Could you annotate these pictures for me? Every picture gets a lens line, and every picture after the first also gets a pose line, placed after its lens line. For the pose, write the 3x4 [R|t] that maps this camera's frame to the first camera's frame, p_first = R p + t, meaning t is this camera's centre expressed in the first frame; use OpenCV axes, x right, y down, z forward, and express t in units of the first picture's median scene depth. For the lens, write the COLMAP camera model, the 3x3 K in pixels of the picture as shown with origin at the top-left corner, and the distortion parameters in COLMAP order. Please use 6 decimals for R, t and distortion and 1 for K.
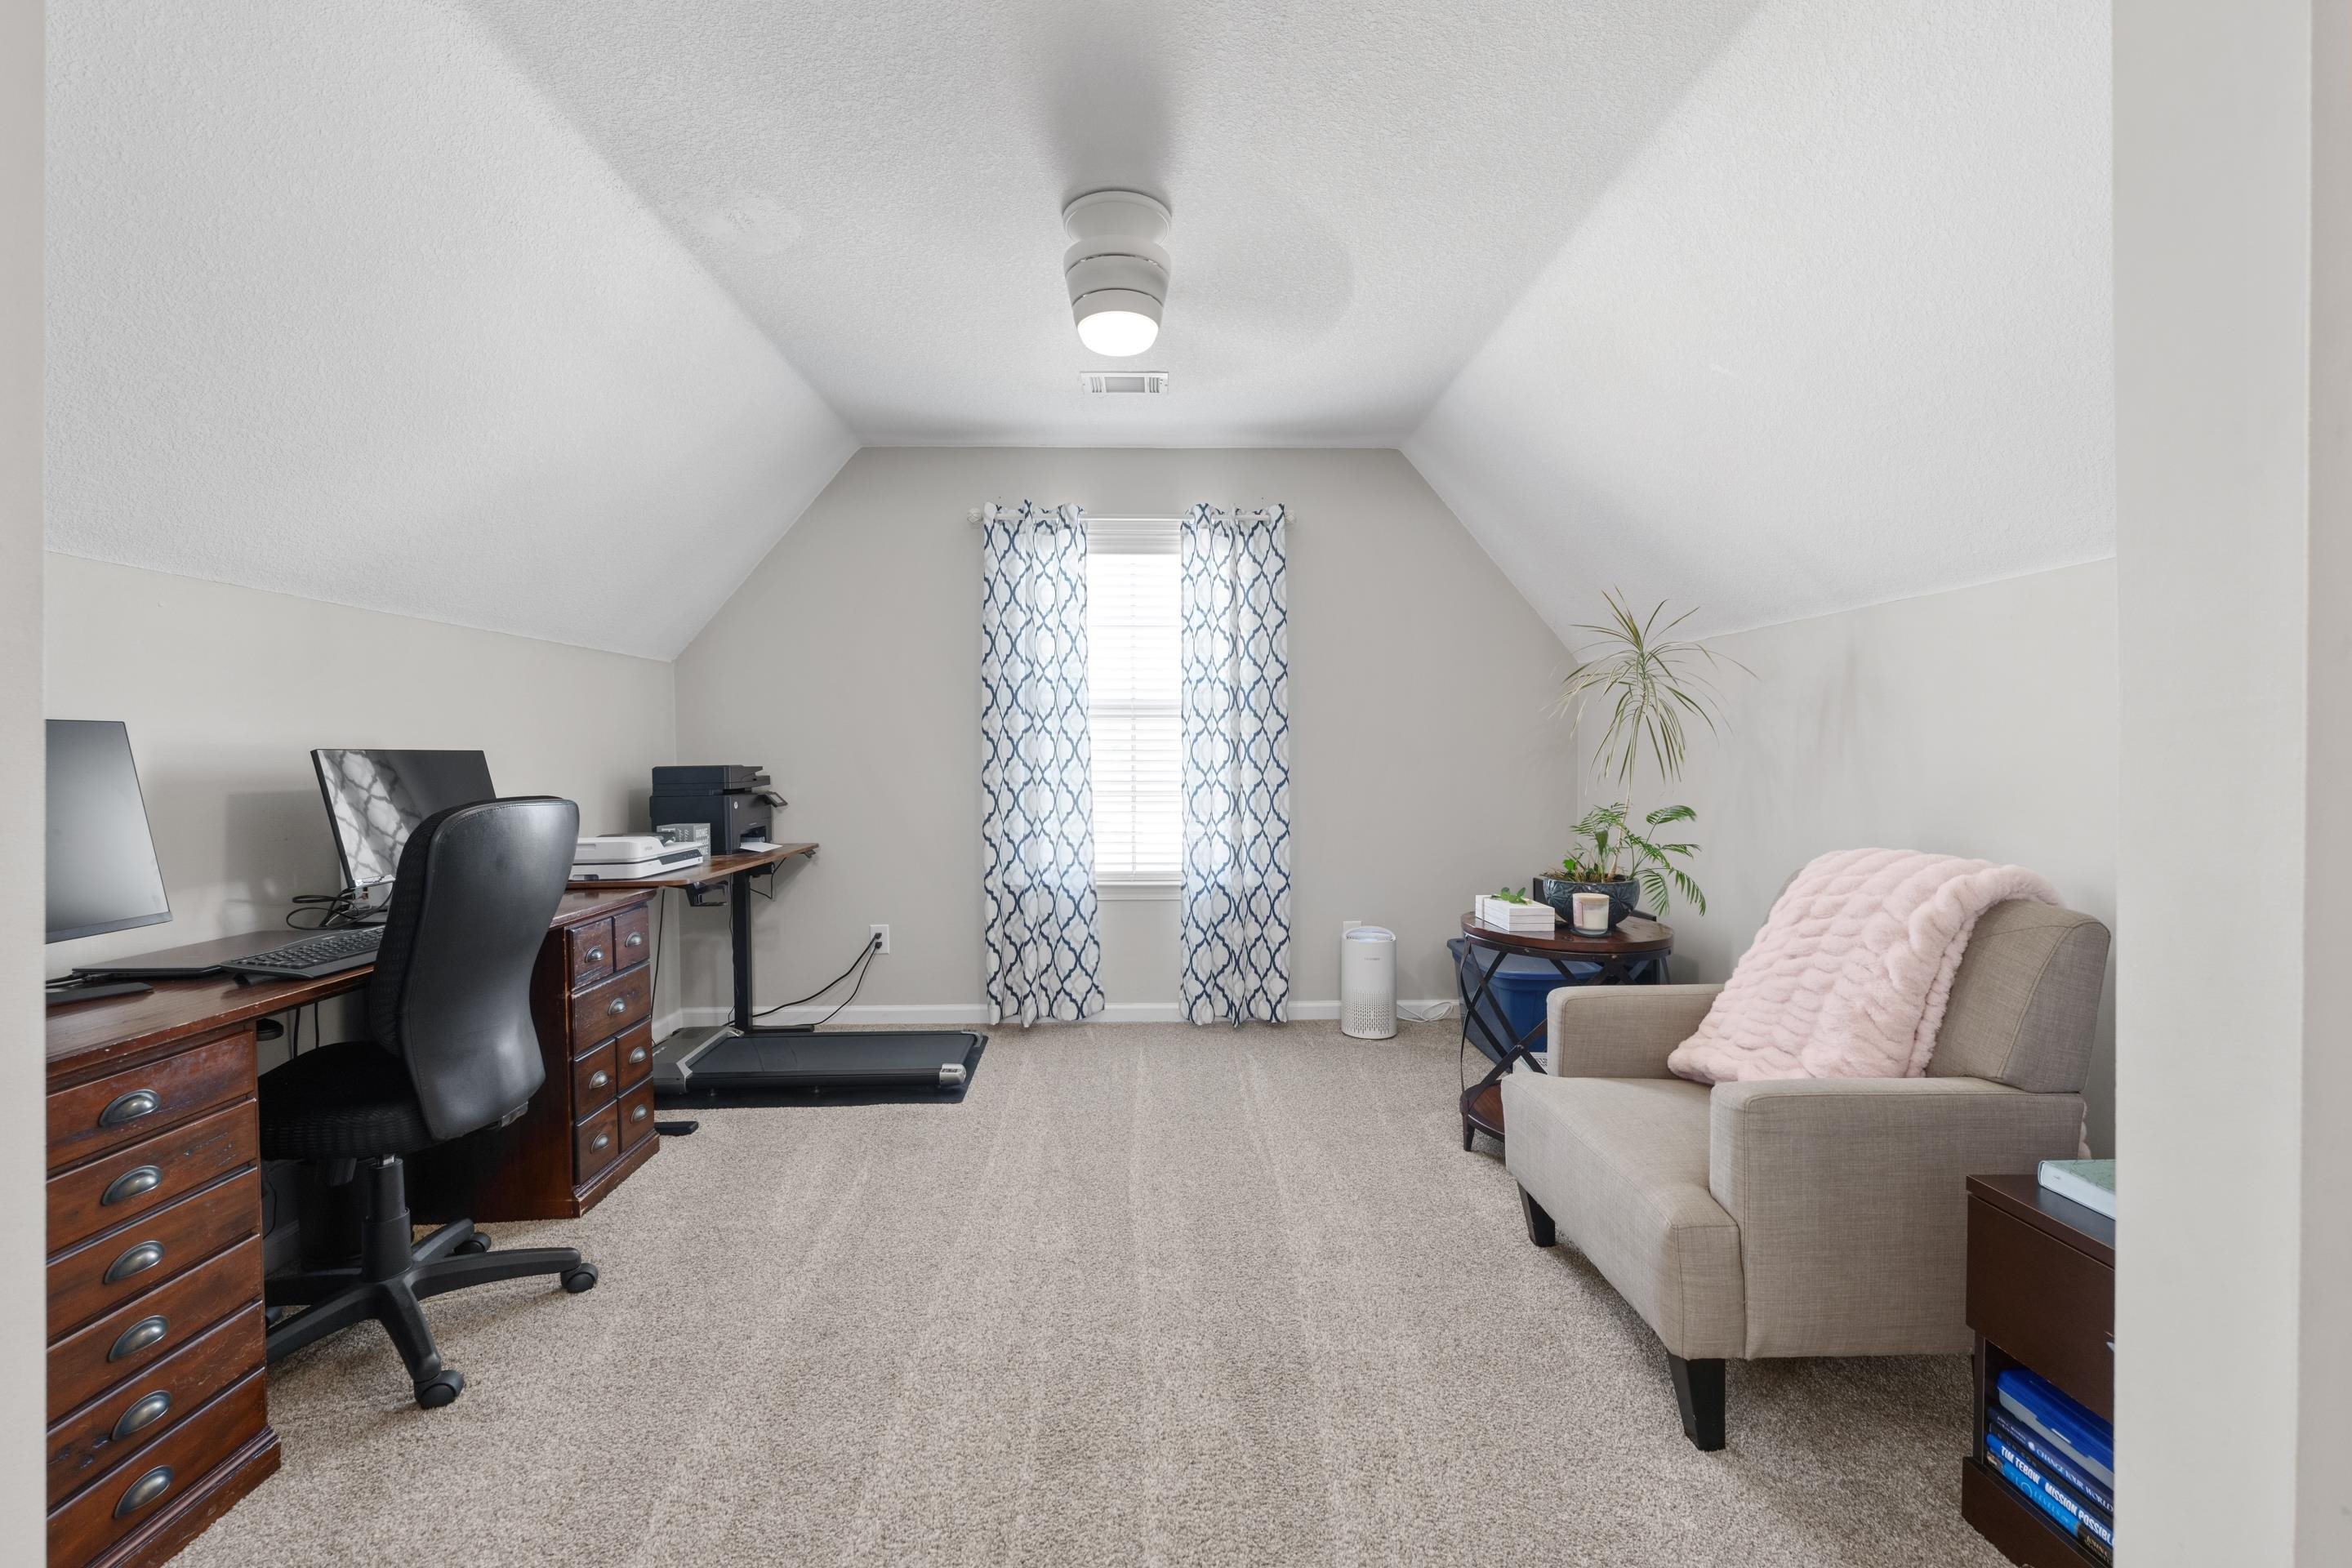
lens RADIAL K [[961.1, 0, 1181.0], [0, 961.1, 766.9], [0, 0, 1]] dist [-0.001645, -0.000154]
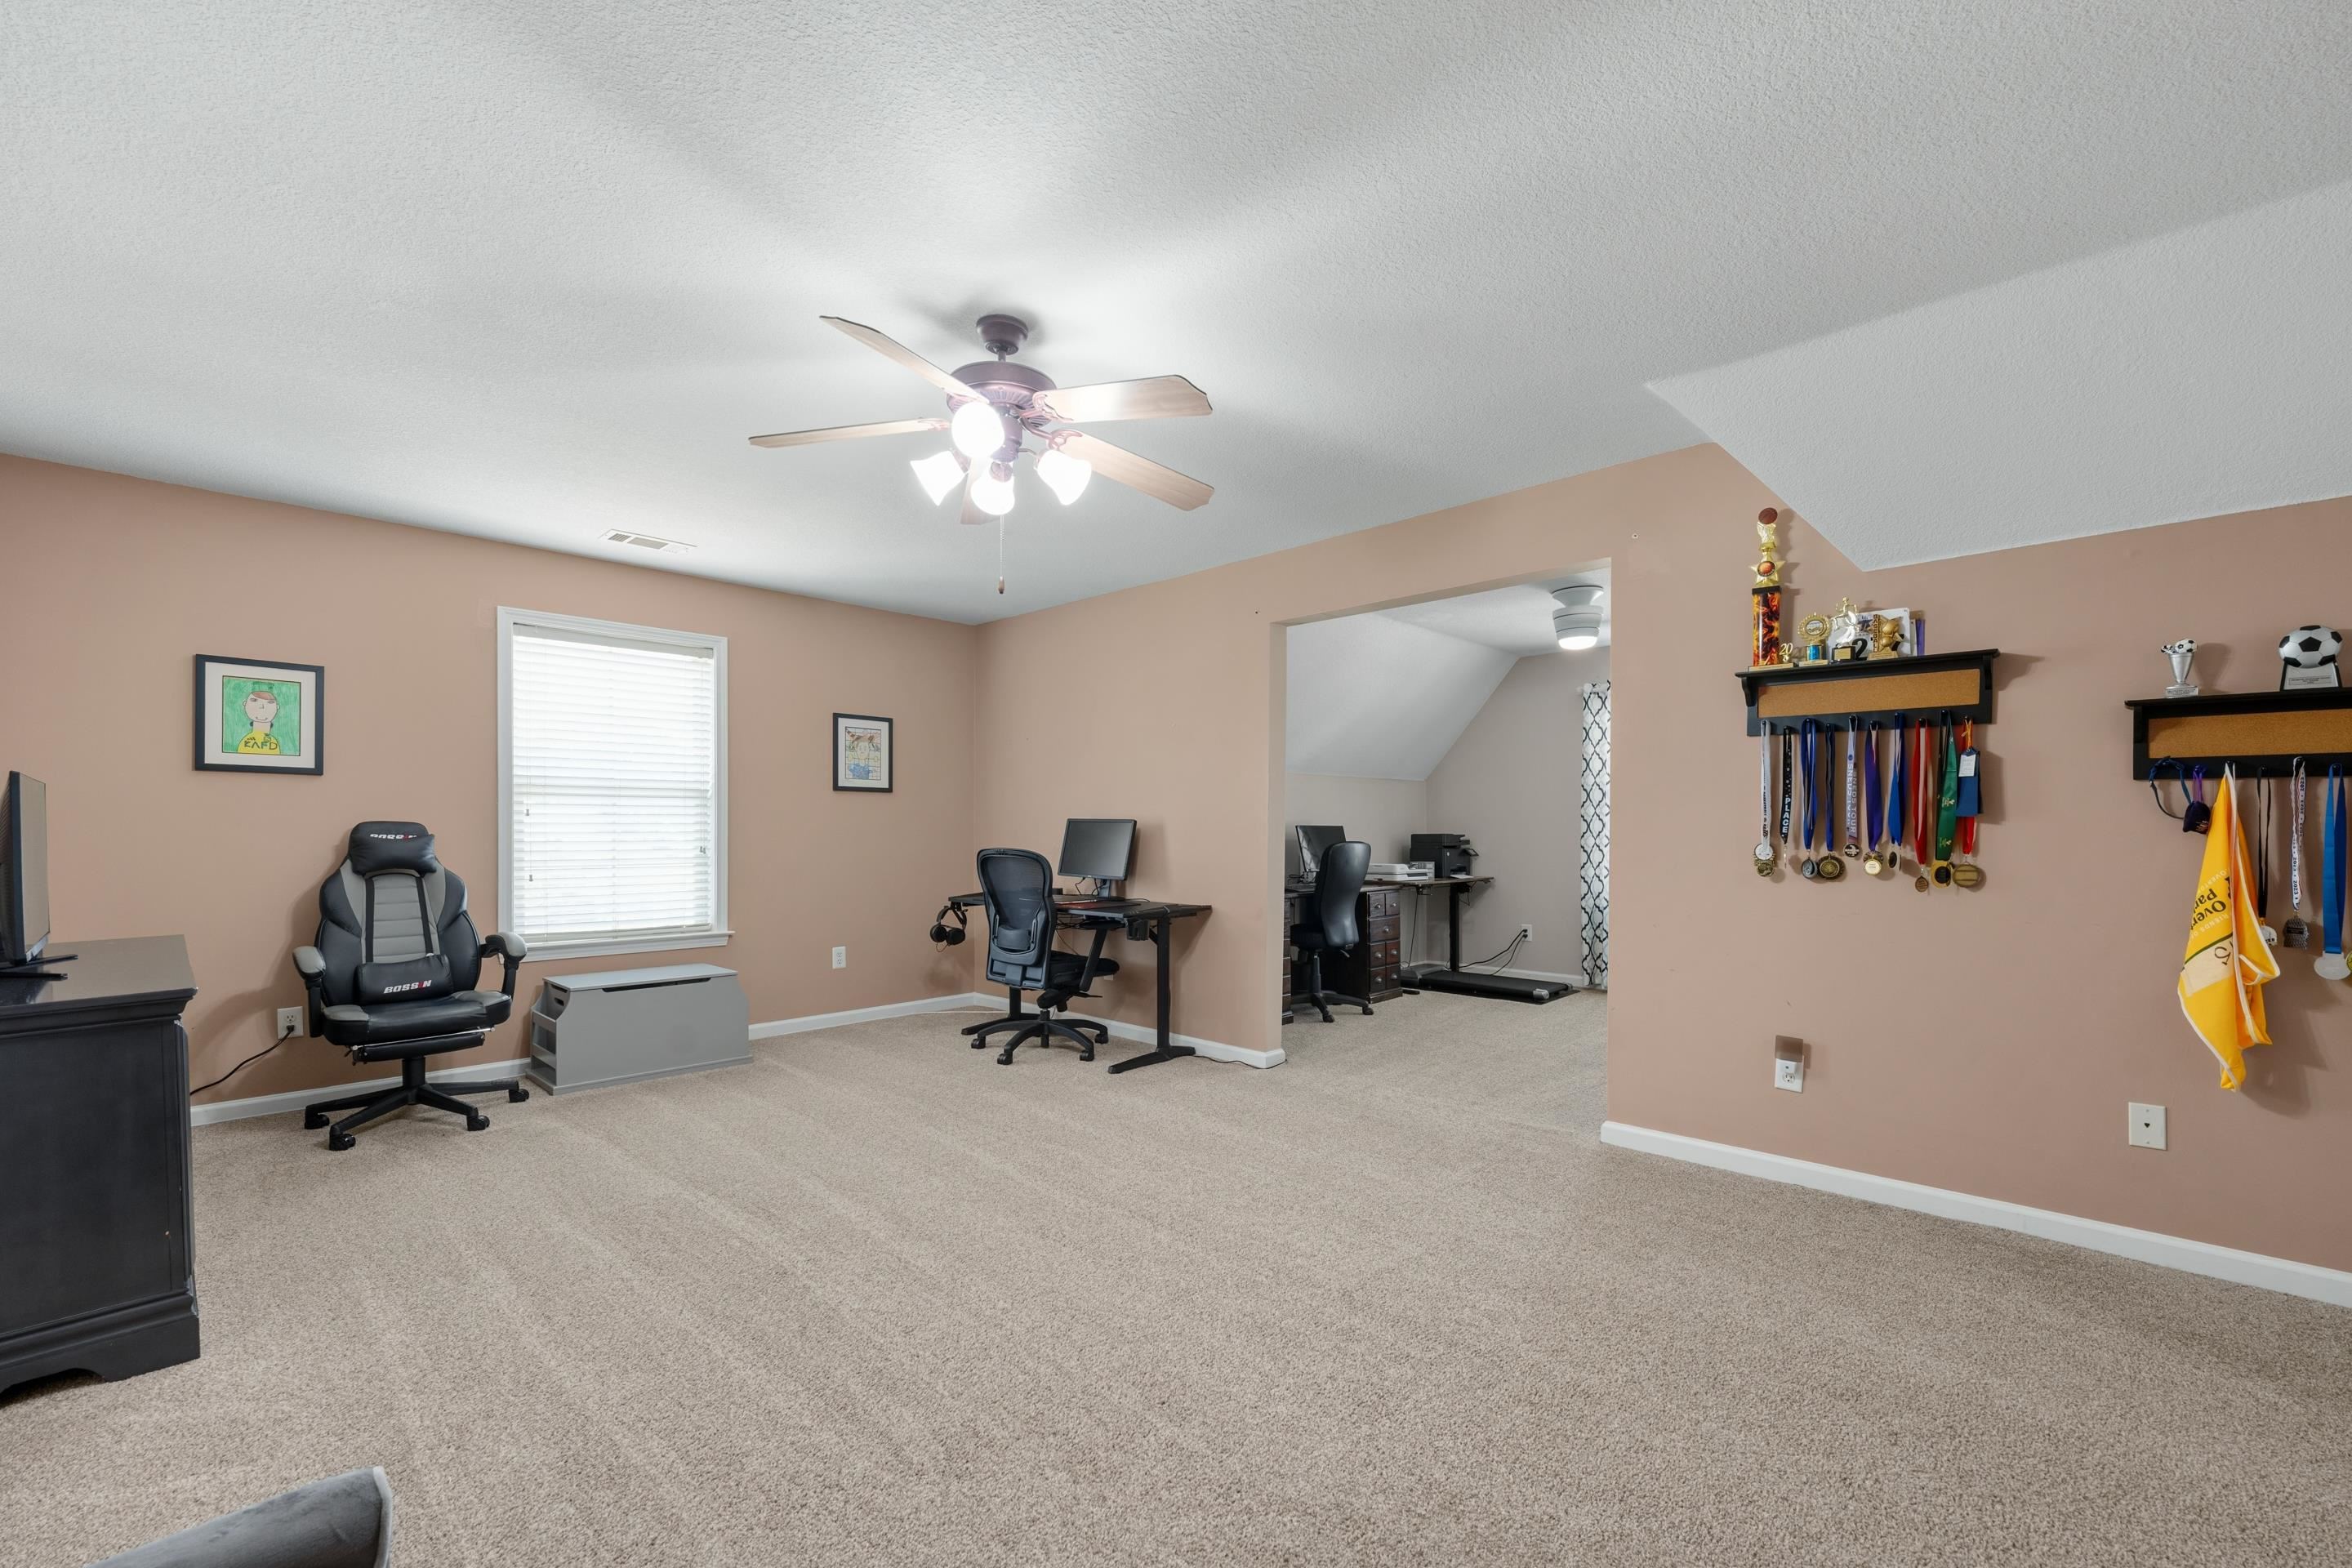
lens RADIAL K [[910.9, 0, 1173.8], [0, 910.9, 806.7], [0, 0, 1]] dist [0.000264, 0.000000]
pose [[0.685758, -0.007772, -0.727788, 0.535991], [-0.019361, 0.999394, -0.028915, 0.008397], [0.727572, 0.033920, 0.685192, -0.728539]]
